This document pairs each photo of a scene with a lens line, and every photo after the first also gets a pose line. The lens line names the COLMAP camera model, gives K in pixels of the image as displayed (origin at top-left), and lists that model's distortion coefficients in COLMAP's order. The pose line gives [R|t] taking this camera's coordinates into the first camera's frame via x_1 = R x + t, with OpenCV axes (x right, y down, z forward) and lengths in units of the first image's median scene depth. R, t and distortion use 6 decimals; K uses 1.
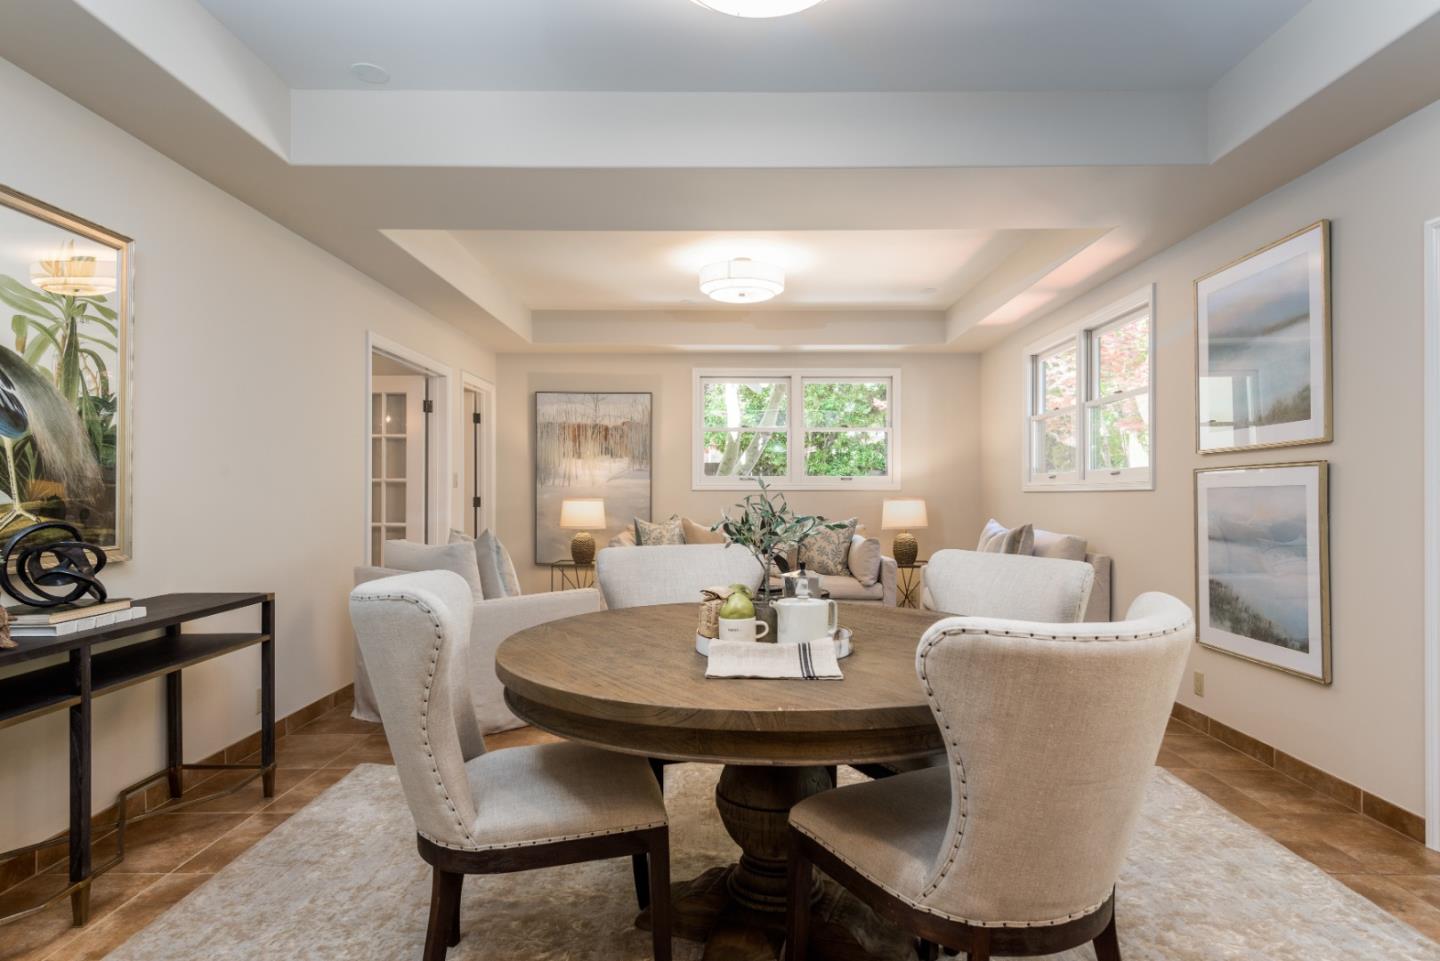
lens RADIAL K [[779.7, 0, 722.0], [0, 779.7, 483.3], [0, 0, 1]] dist [-0.002644, -0.000305]
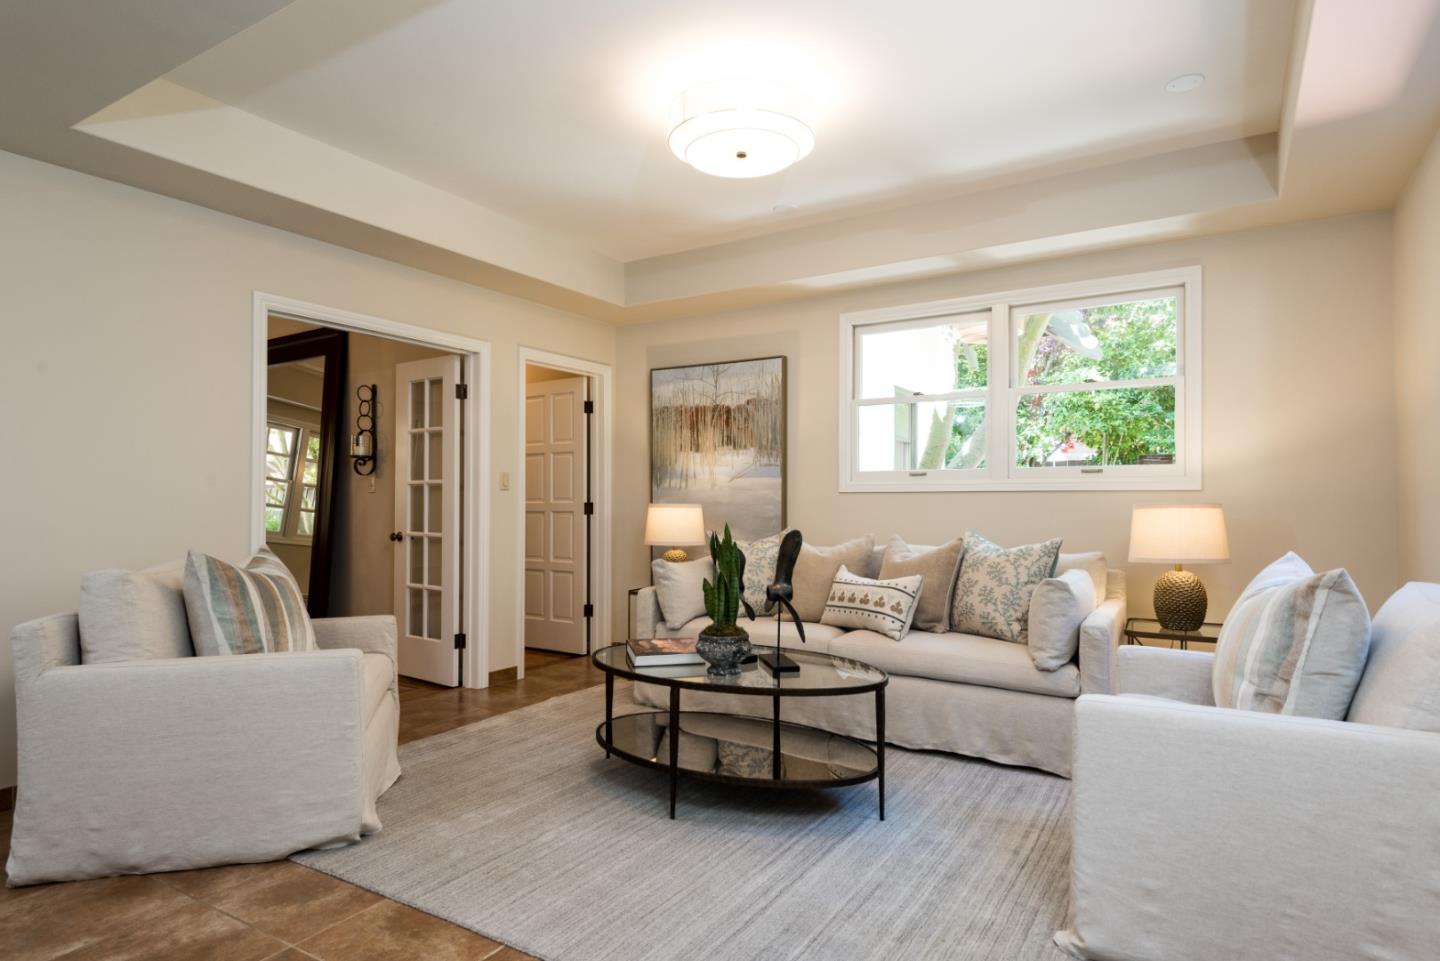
lens RADIAL K [[778.8, 0, 716.0], [0, 778.8, 495.4], [0, 0, 1]] dist [0.007463, 0.000574]
pose [[0.855073, -0.006071, -0.518472, 0.268049], [0.008860, 0.999957, 0.002904, 0.010010], [0.518432, -0.007077, 0.855090, 0.428842]]
